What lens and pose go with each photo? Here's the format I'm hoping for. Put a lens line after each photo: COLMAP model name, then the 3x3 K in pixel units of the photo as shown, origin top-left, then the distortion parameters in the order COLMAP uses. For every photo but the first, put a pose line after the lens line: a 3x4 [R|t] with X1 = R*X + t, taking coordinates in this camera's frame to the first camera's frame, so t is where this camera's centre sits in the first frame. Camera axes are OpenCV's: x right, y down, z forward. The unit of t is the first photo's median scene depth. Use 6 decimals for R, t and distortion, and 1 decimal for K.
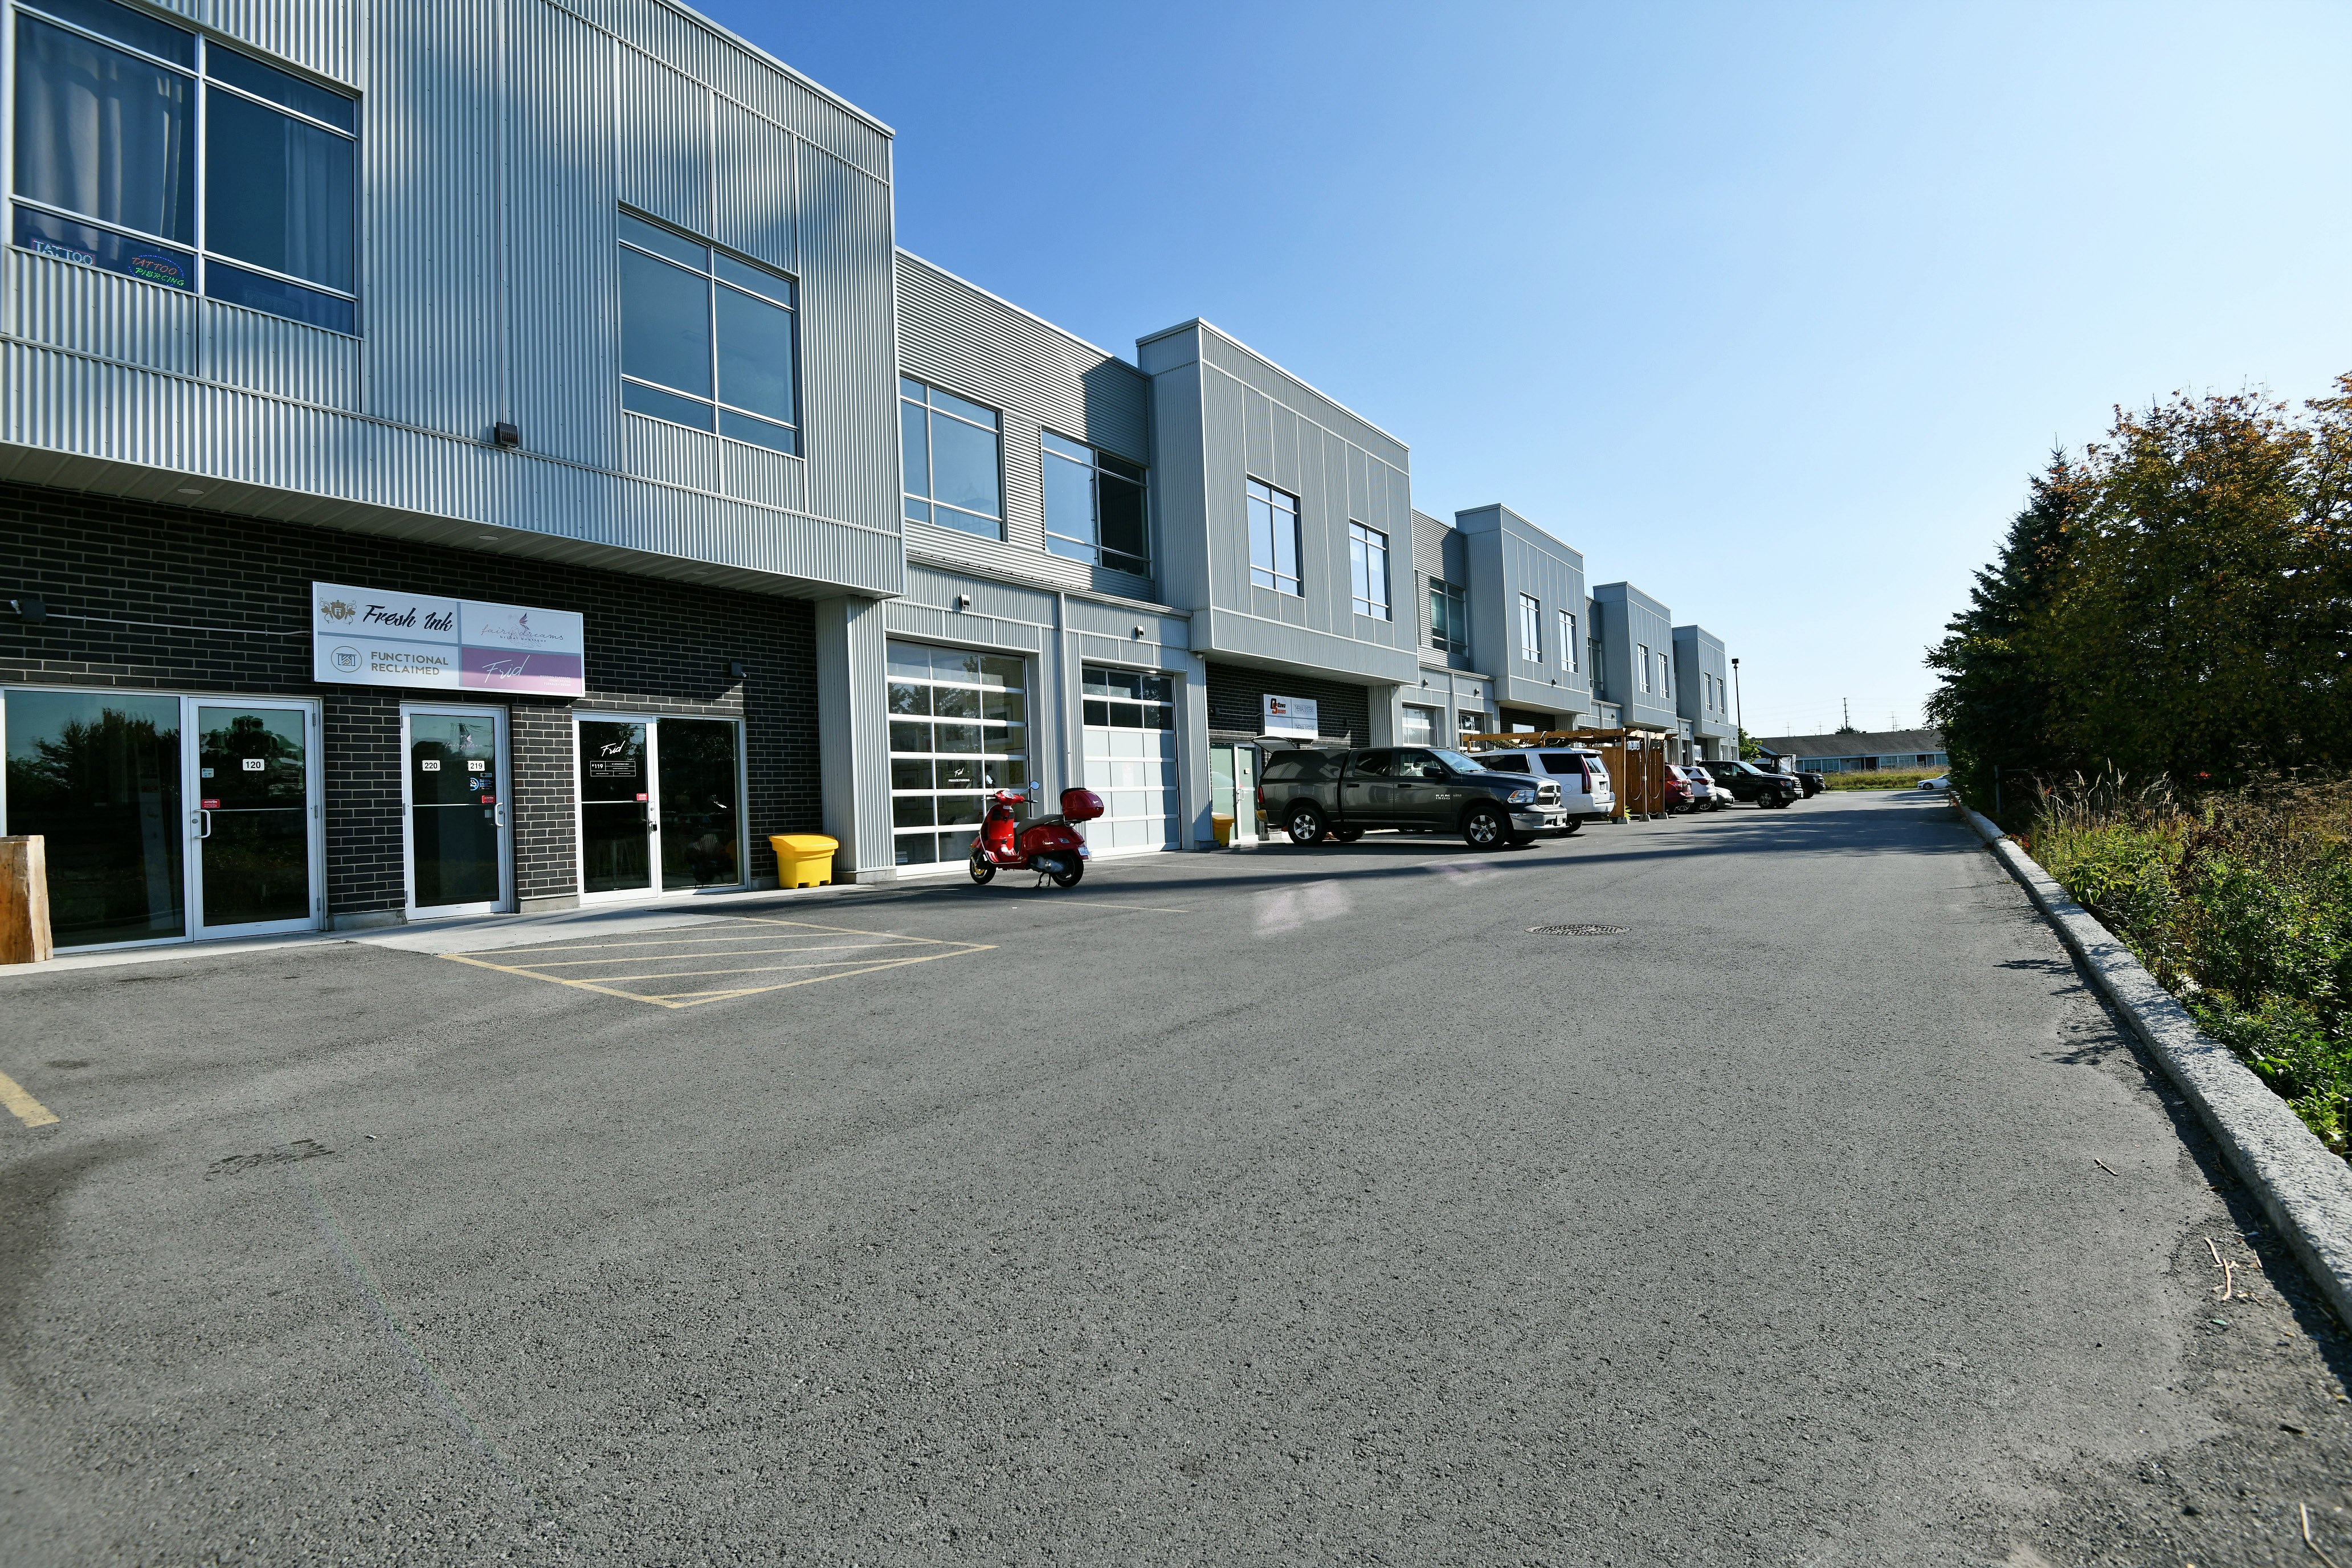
lens RADIAL K [[1079.8, 0, 1186.7], [0, 1079.8, 779.7], [0, 0, 1]] dist [-0.013689, 0.000134]
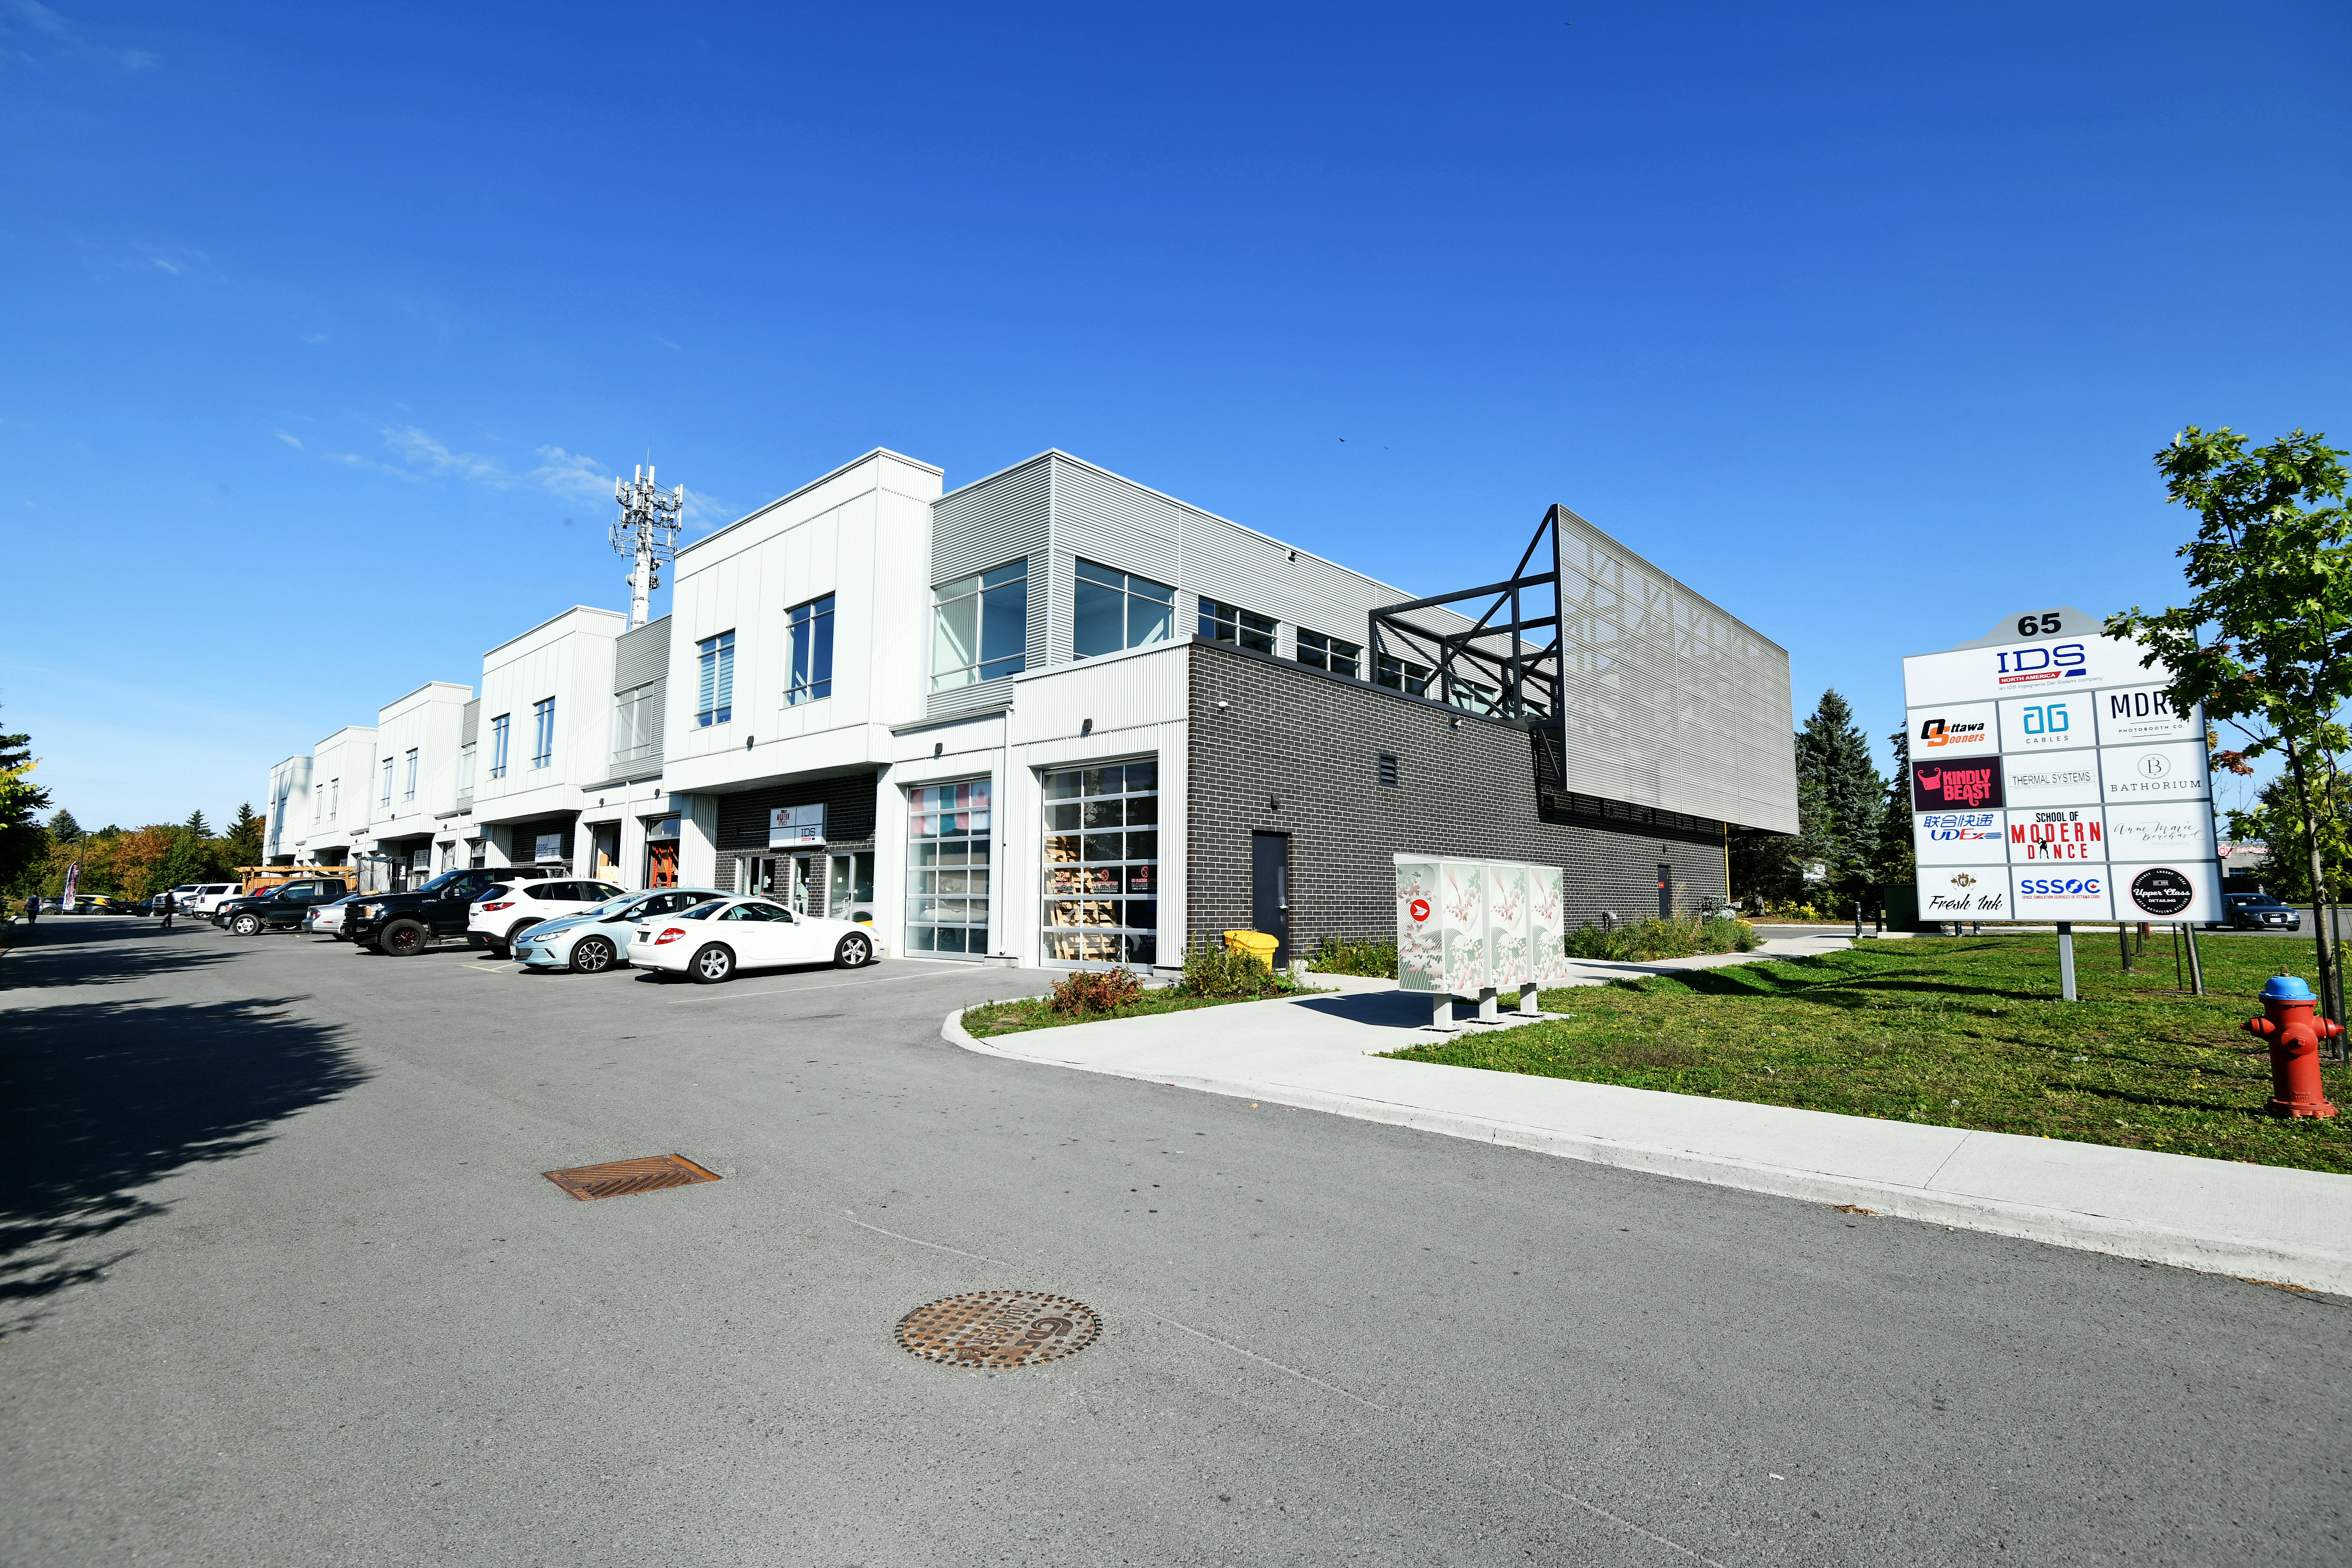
lens RADIAL K [[1079.8, 0, 1160.0], [0, 1079.8, 779.5], [0, 0, 1]] dist [-0.013689, 0.000134]
pose [[-0.113969, -0.099465, -0.988493, 1.236592], [0.002526, 0.994943, -0.100405, 0.003864], [0.993481, -0.013940, -0.113142, 1.691940]]
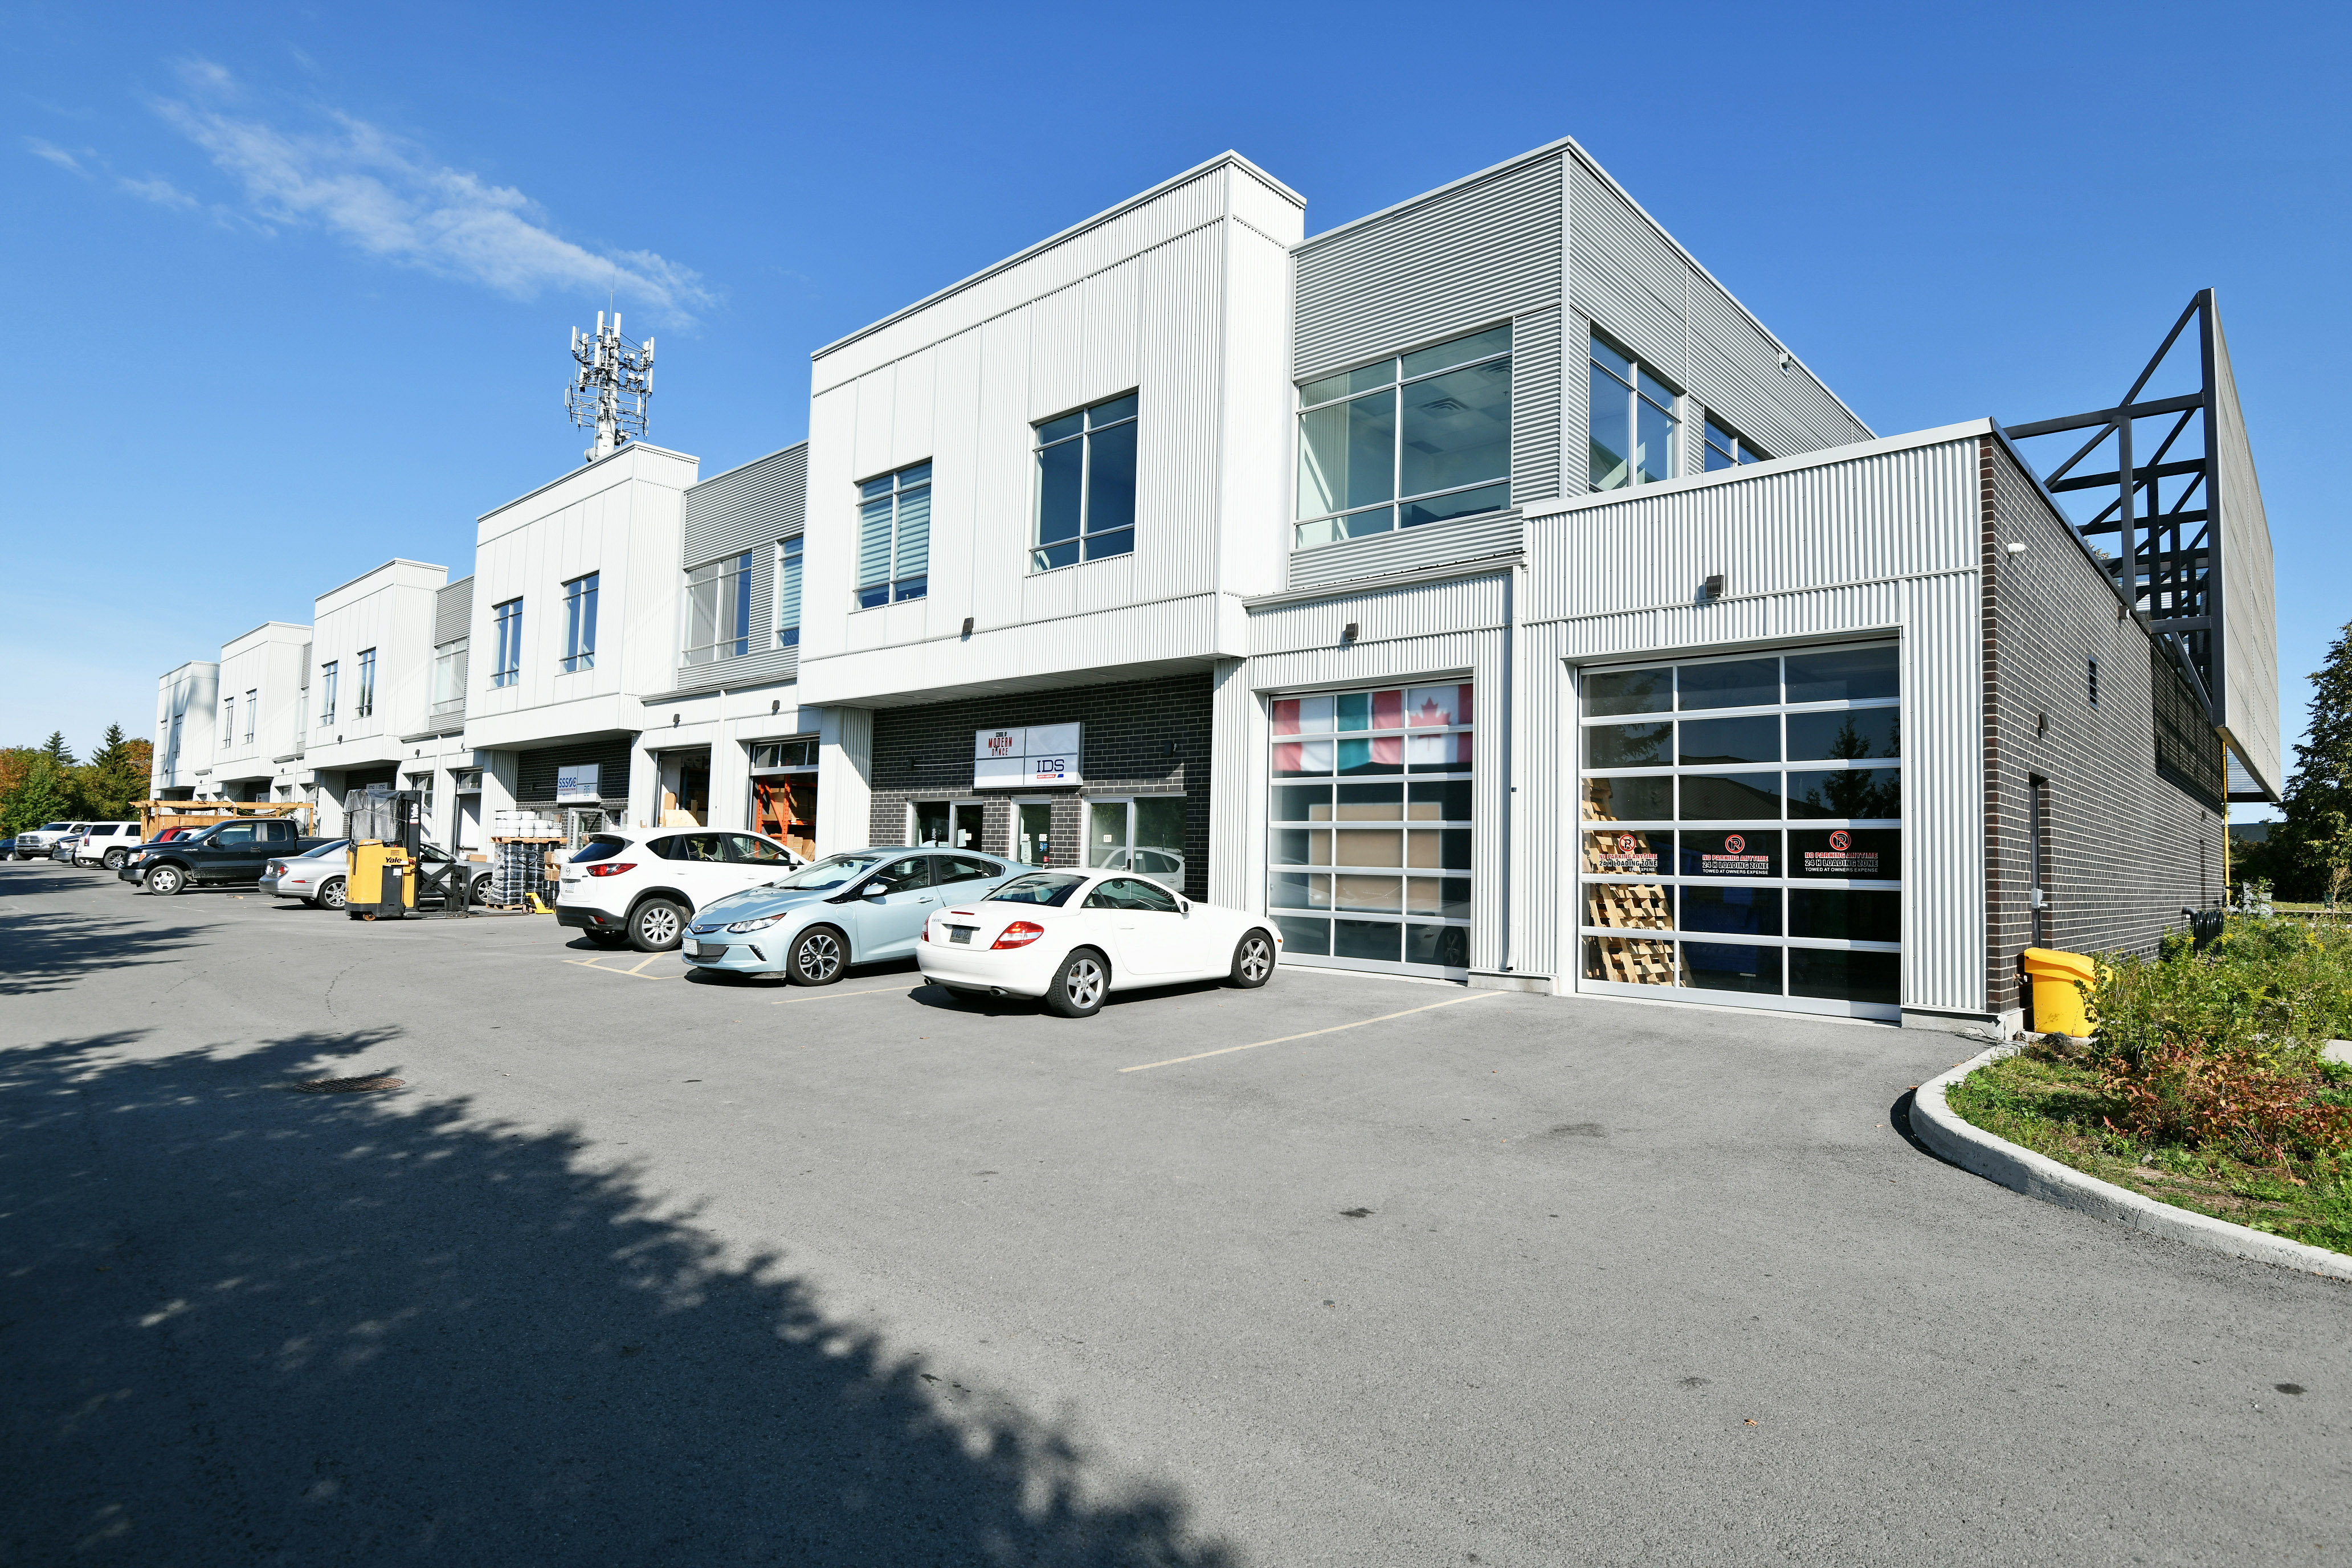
lens RADIAL K [[1288.9, 0, 1190.0], [0, 1288.9, 781.2], [0, 0, 1]] dist [-0.004185, -0.004226]
pose [[-0.119627, -0.054250, -0.991336, 0.903258], [-0.018905, 0.998449, -0.052358, -0.001929], [0.992639, 0.012478, -0.120467, 1.212274]]
